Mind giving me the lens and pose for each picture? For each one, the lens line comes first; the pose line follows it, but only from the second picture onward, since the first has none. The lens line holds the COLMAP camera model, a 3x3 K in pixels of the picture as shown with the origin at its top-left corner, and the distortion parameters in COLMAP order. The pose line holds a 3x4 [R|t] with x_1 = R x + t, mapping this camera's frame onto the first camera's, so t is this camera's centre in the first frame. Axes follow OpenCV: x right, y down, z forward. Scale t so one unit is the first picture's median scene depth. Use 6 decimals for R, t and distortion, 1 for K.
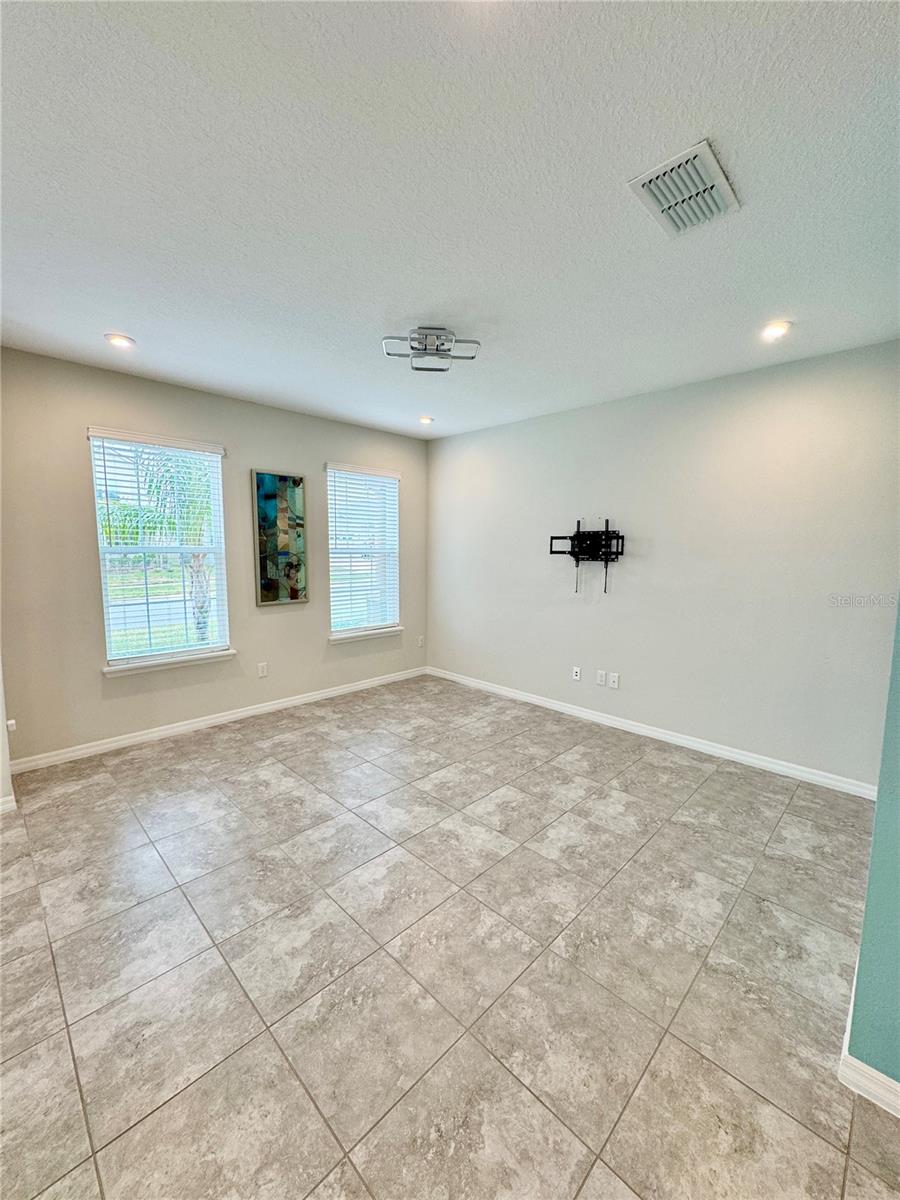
lens RADIAL K [[477.5, 0, 450.1], [0, 477.5, 597.6], [0, 0, 1]] dist [-0.003993, 0.000859]
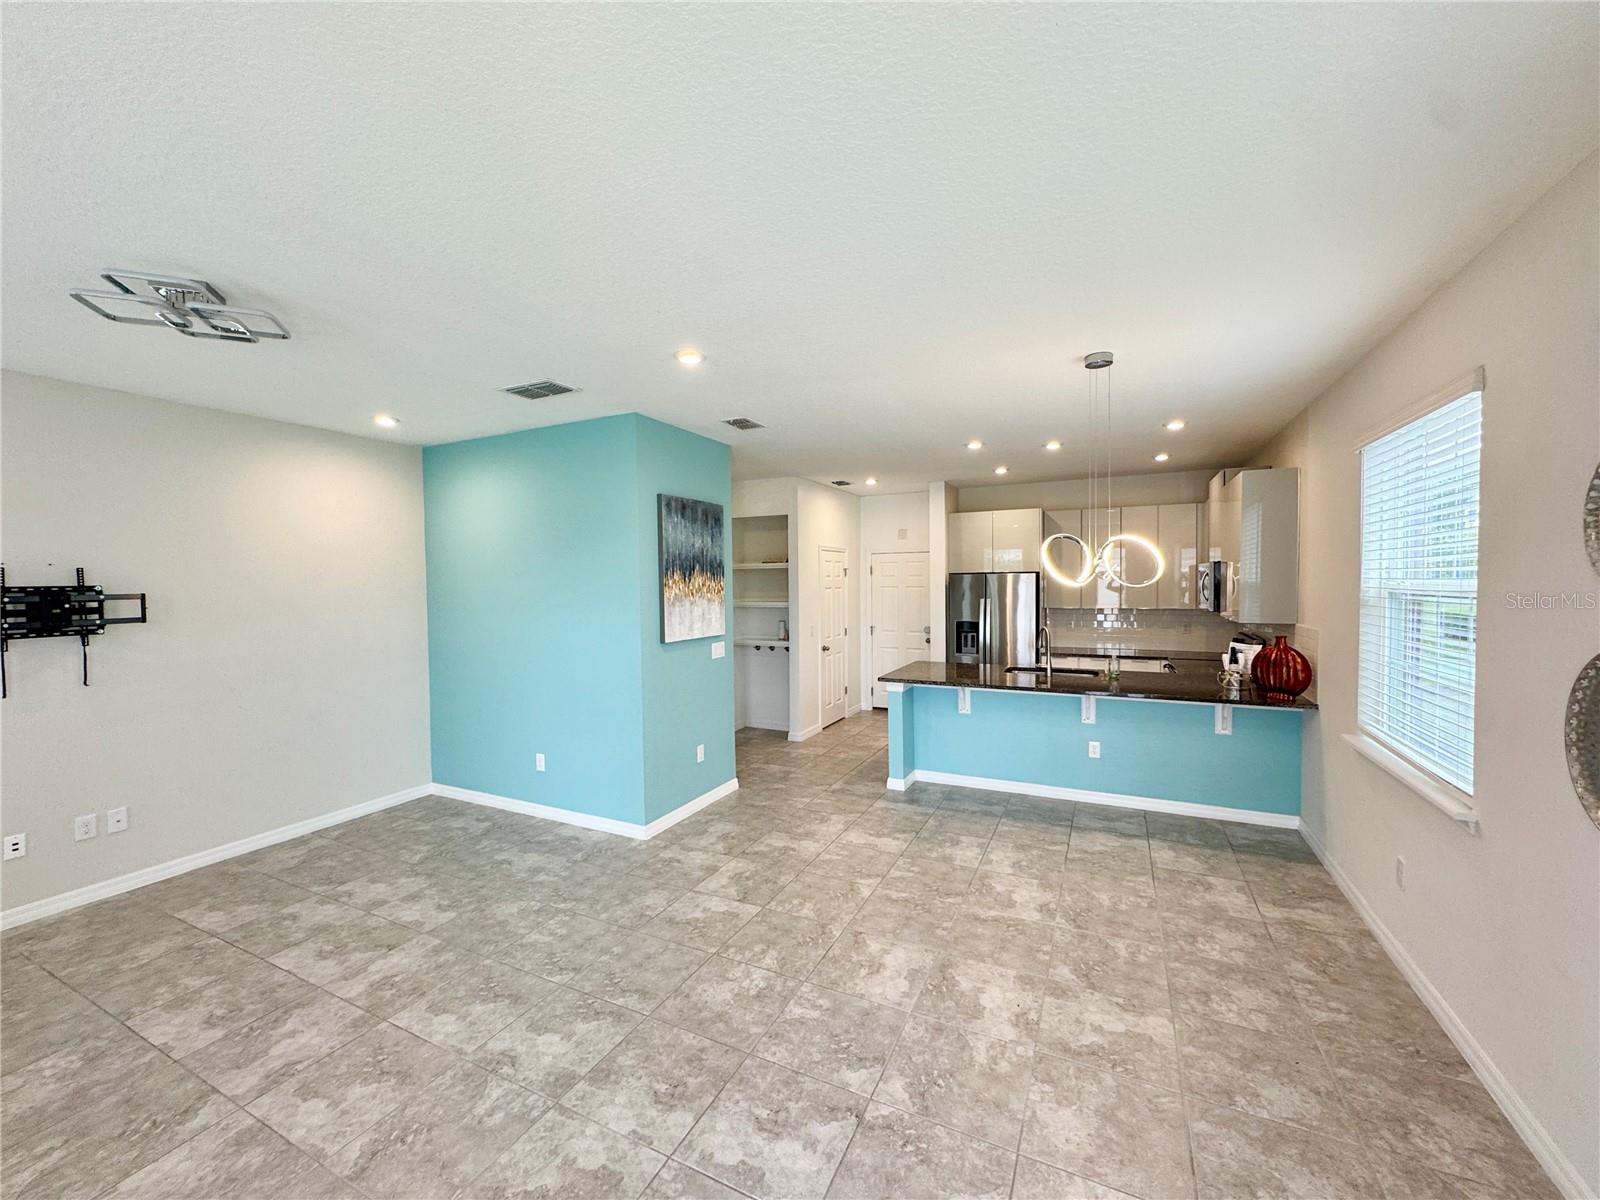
lens RADIAL K [[636.6, 0, 798.9], [0, 636.6, 600.7], [0, 0, 1]] dist [-0.003993, 0.000859]
pose [[-0.317187, -0.035449, 0.947700, -0.814553], [0.108723, 0.991353, 0.073470, -0.087277], [-0.942110, 0.126340, -0.310591, 0.412196]]
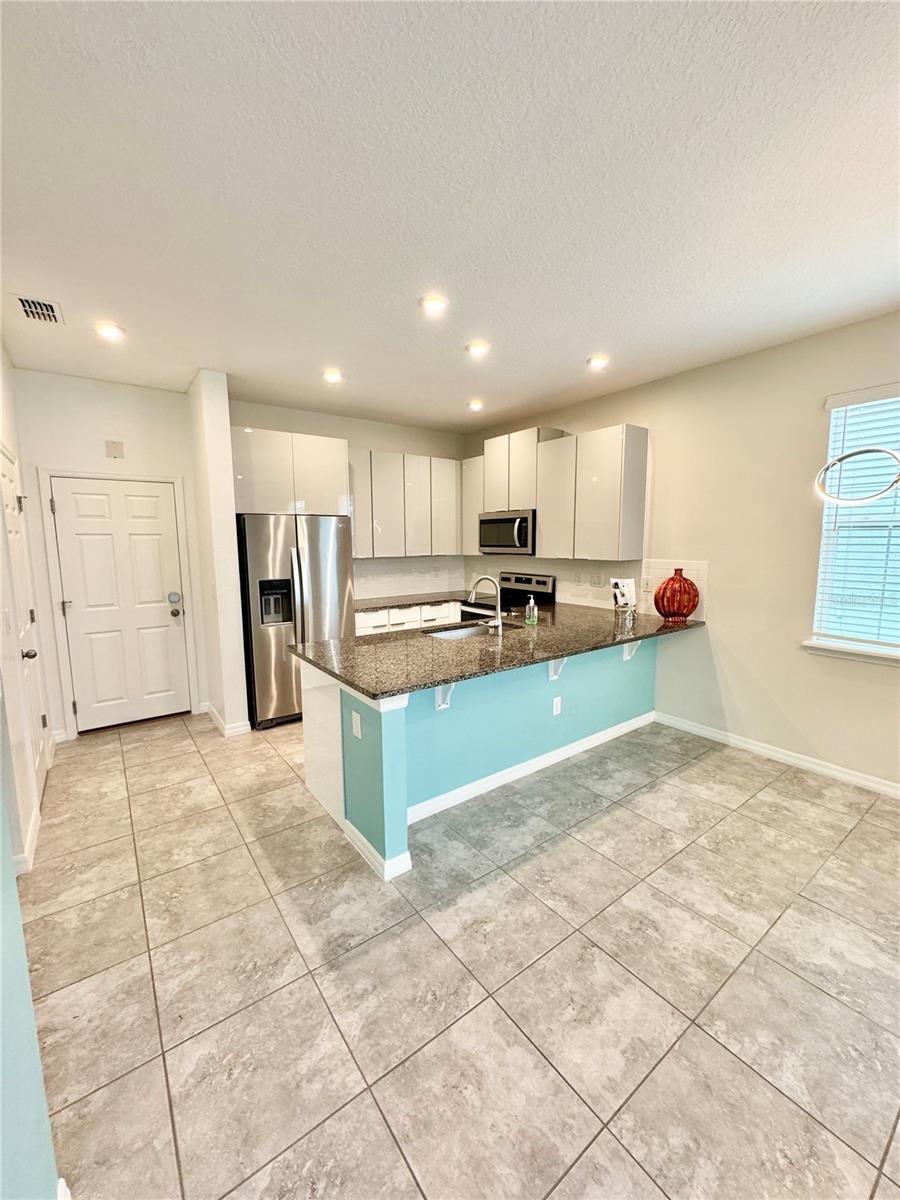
lens RADIAL K [[477.5, 0, 451.5], [0, 477.5, 597.8], [0, 0, 1]] dist [-0.003993, 0.000859]
pose [[-0.988600, -0.020395, 0.149179, 0.252758], [0.014087, 0.973908, 0.226506, -0.027362], [-0.149906, 0.226026, -0.962518, 0.322411]]
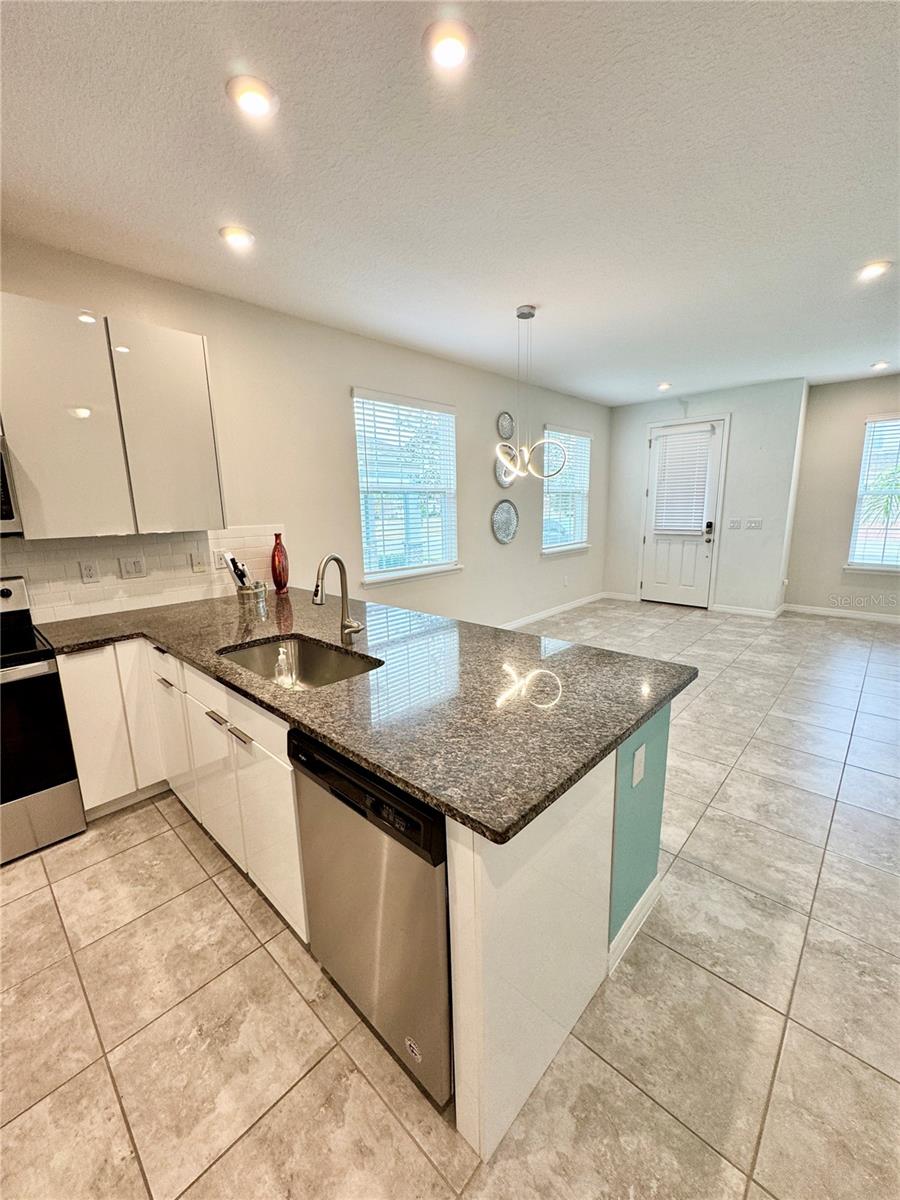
lens RADIAL K [[477.5, 0, 451.0], [0, 477.5, 598.3], [0, 0, 1]] dist [-0.003993, 0.000859]
pose [[0.029285, 0.185114, -0.982281, 0.827472], [-0.085623, 0.979555, 0.182047, 0.069921], [0.995897, 0.078774, 0.044536, -0.400481]]
